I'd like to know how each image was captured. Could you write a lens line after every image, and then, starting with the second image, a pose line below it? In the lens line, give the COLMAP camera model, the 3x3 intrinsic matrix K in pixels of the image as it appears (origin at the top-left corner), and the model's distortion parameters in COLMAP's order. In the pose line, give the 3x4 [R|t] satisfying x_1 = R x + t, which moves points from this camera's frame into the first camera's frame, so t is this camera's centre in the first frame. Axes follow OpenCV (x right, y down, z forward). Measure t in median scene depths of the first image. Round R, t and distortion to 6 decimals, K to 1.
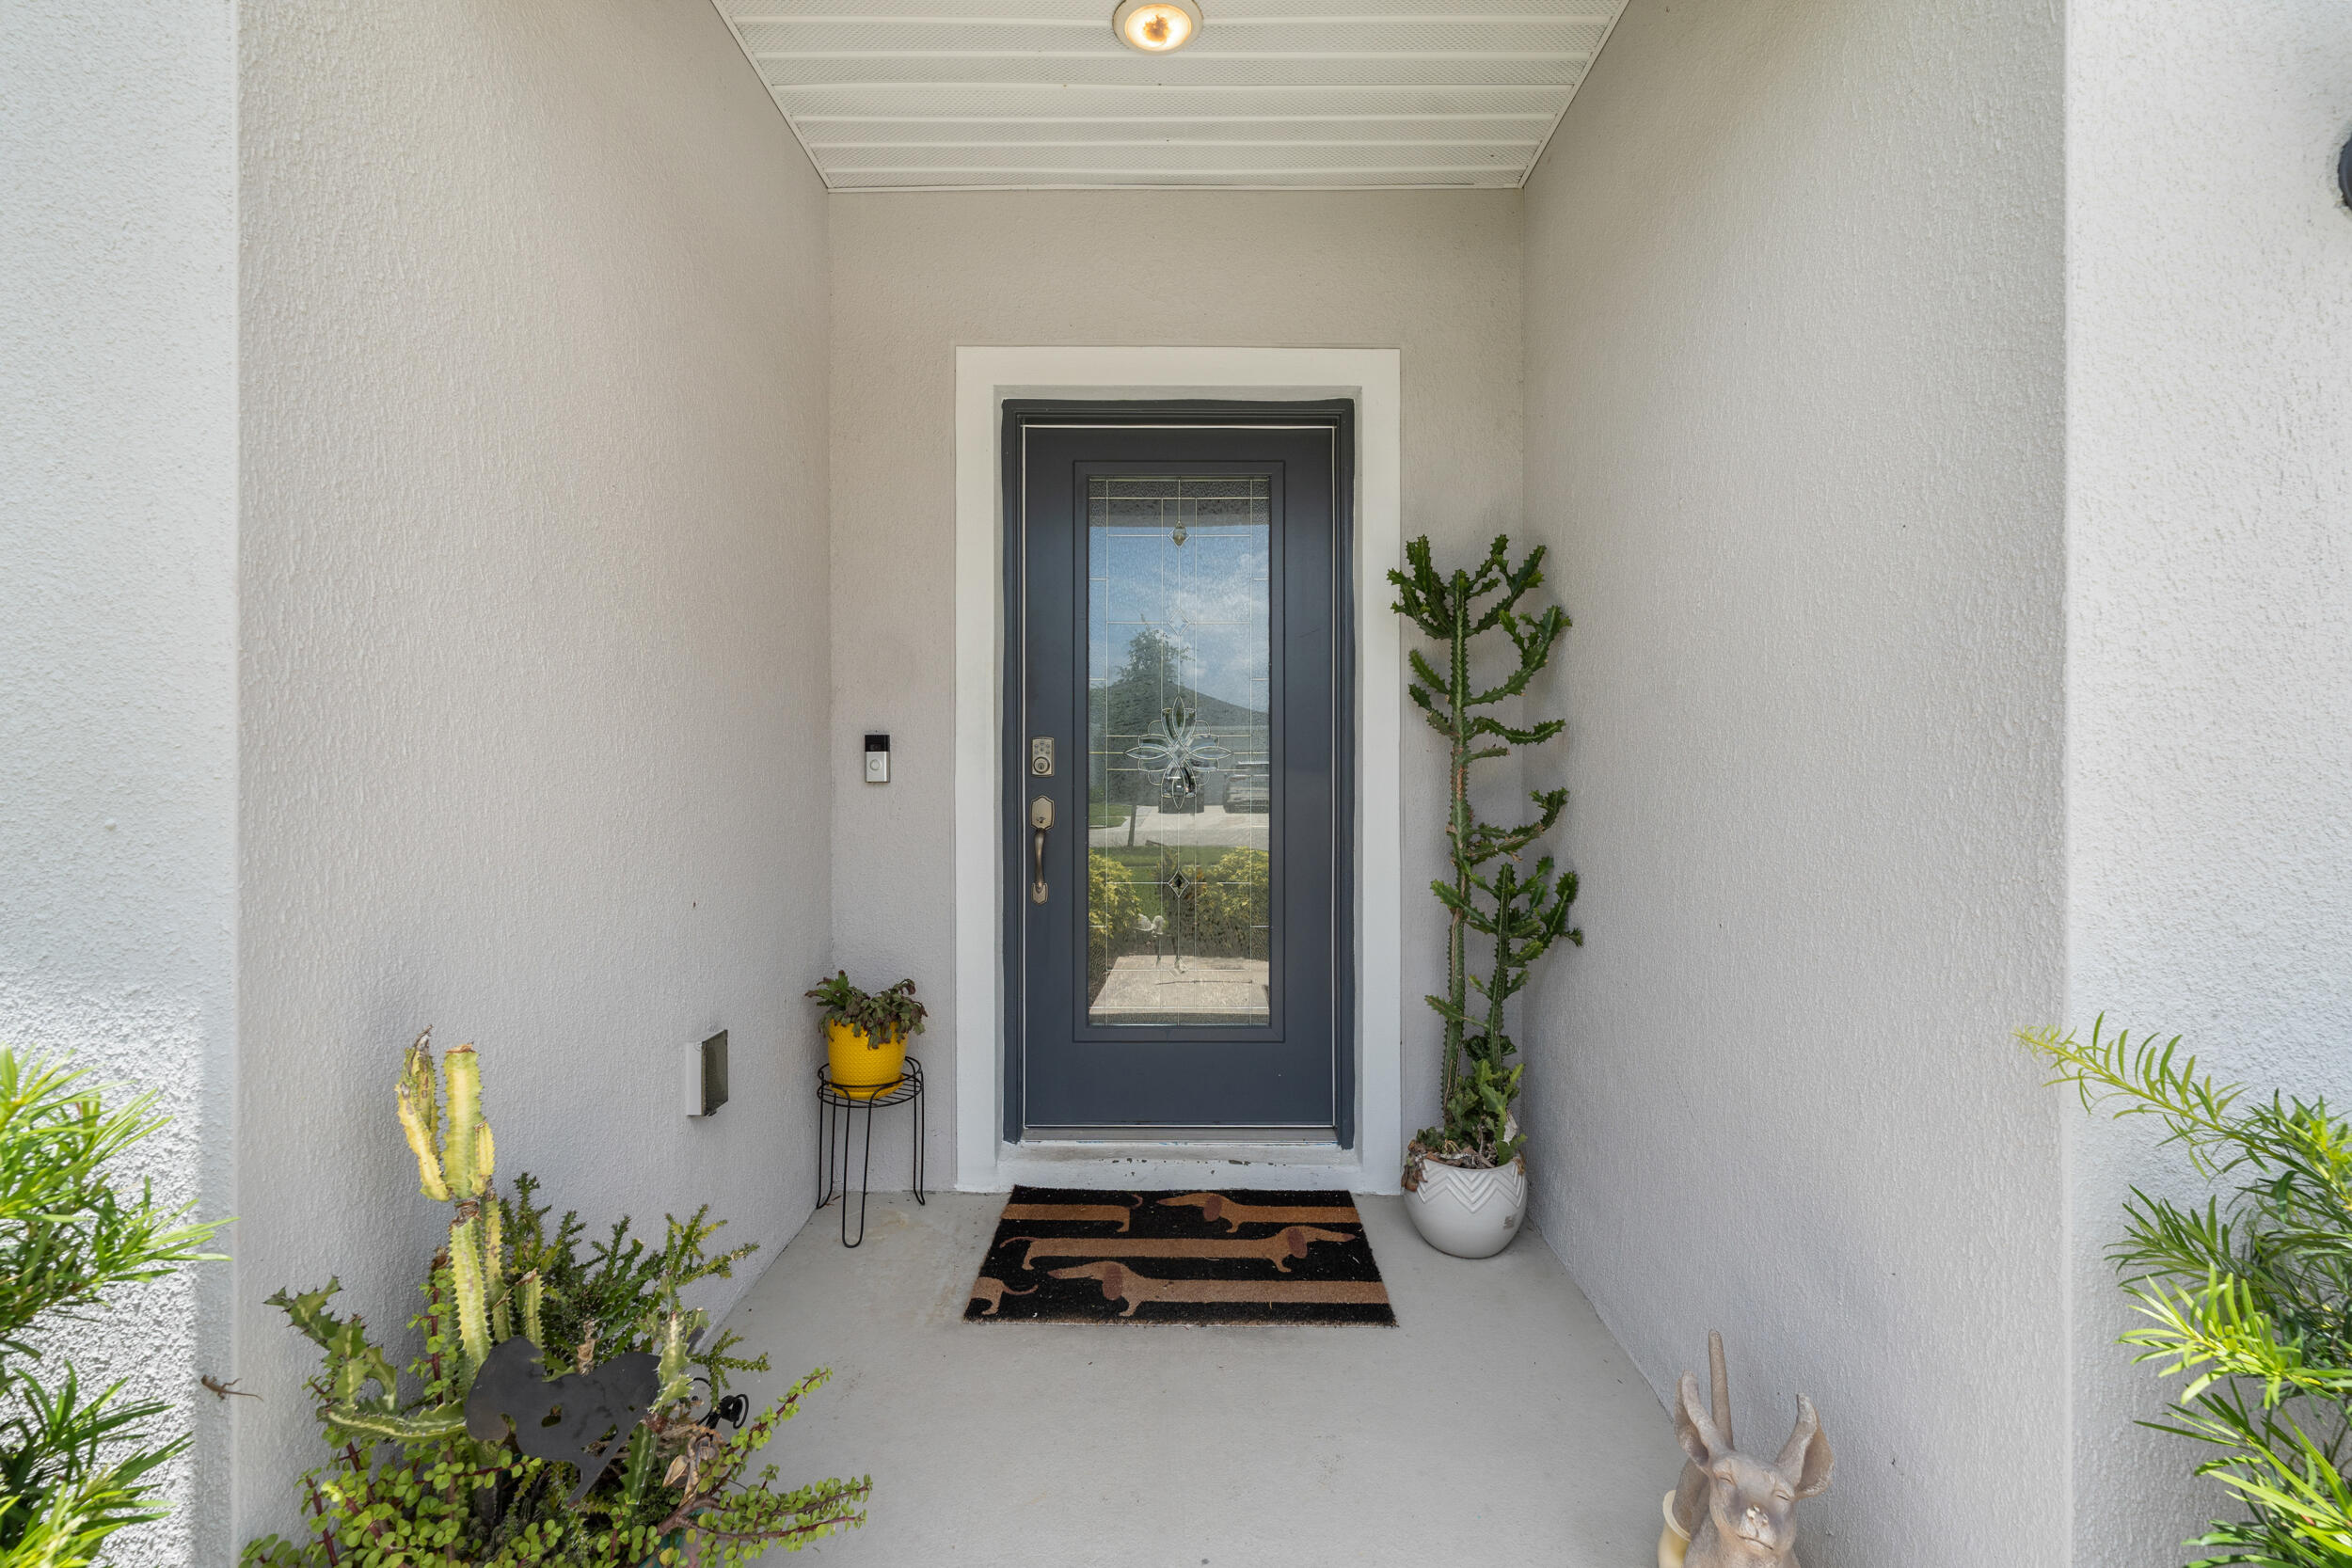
lens RADIAL K [[962.6, 0, 1181.4], [0, 962.6, 774.1], [0, 0, 1]] dist [0.000664, 0.000586]
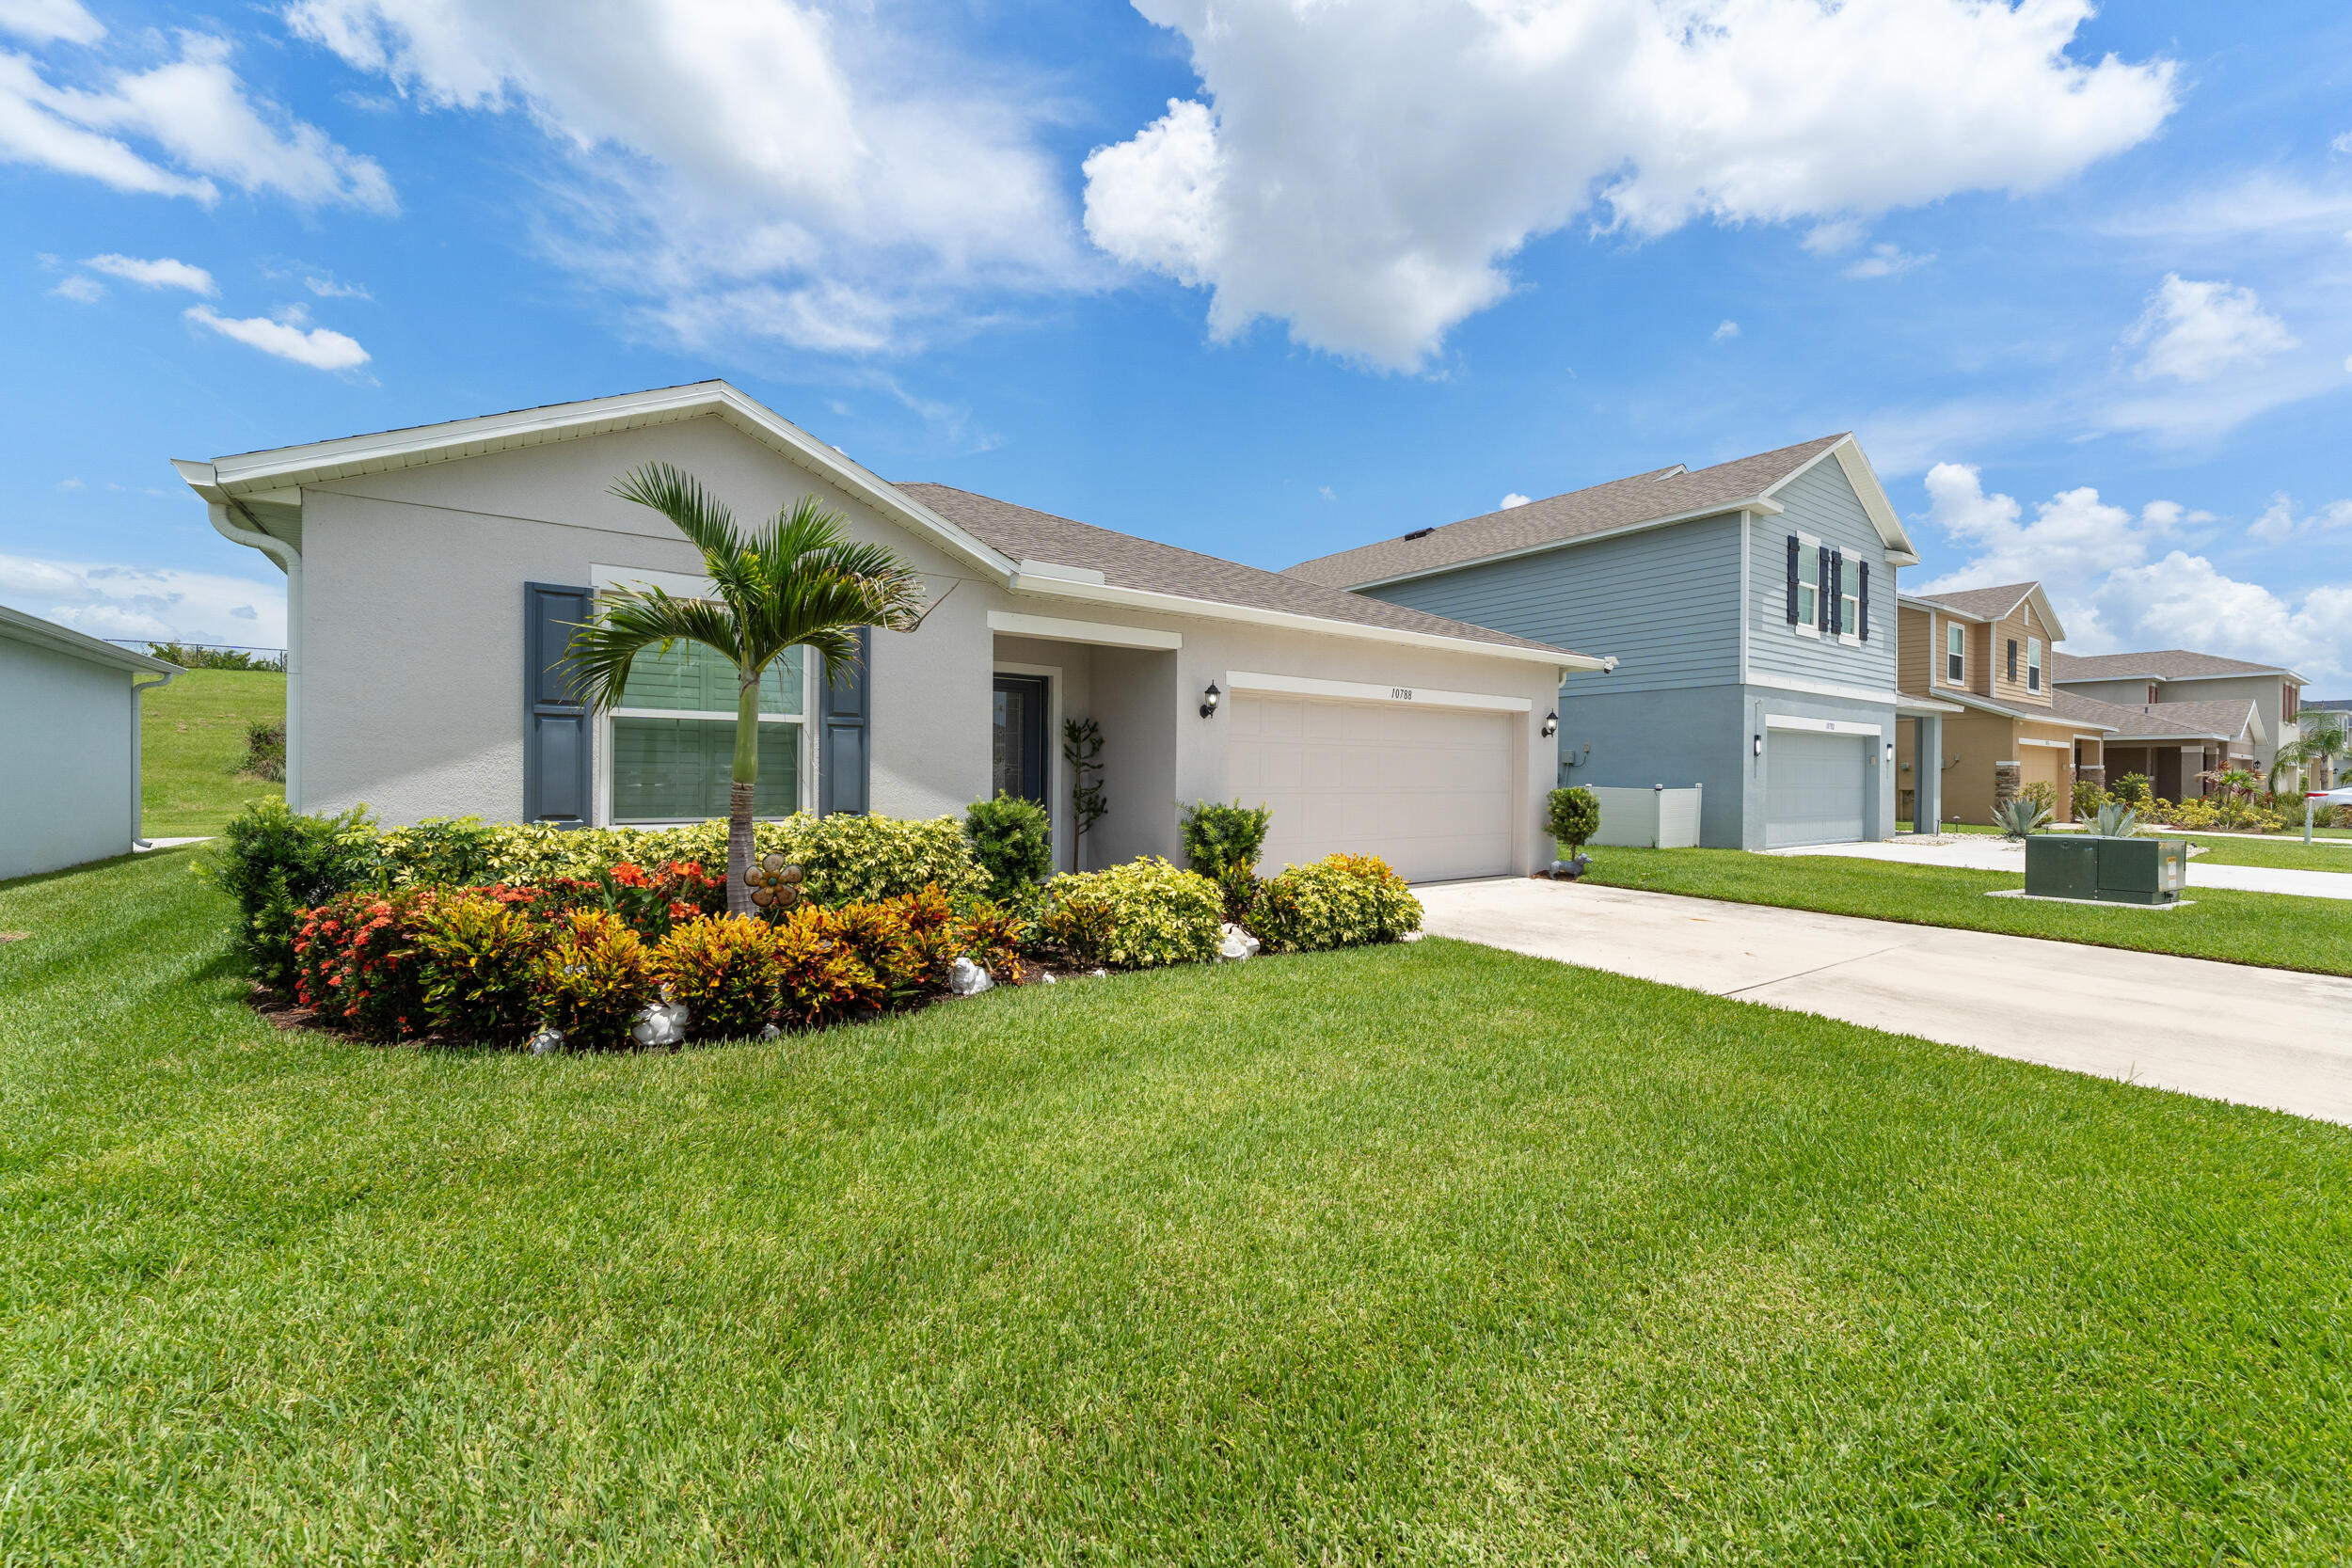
lens RADIAL K [[962.6, 0, 1174.6], [0, 962.6, 784.1], [0, 0, 1]] dist [0.000664, 0.000586]
pose [[0.800044, 0.004021, 0.599928, -1.909370], [-0.008056, 0.999959, 0.004042, 0.017457], [-0.599888, -0.008067, 0.800043, -2.625474]]
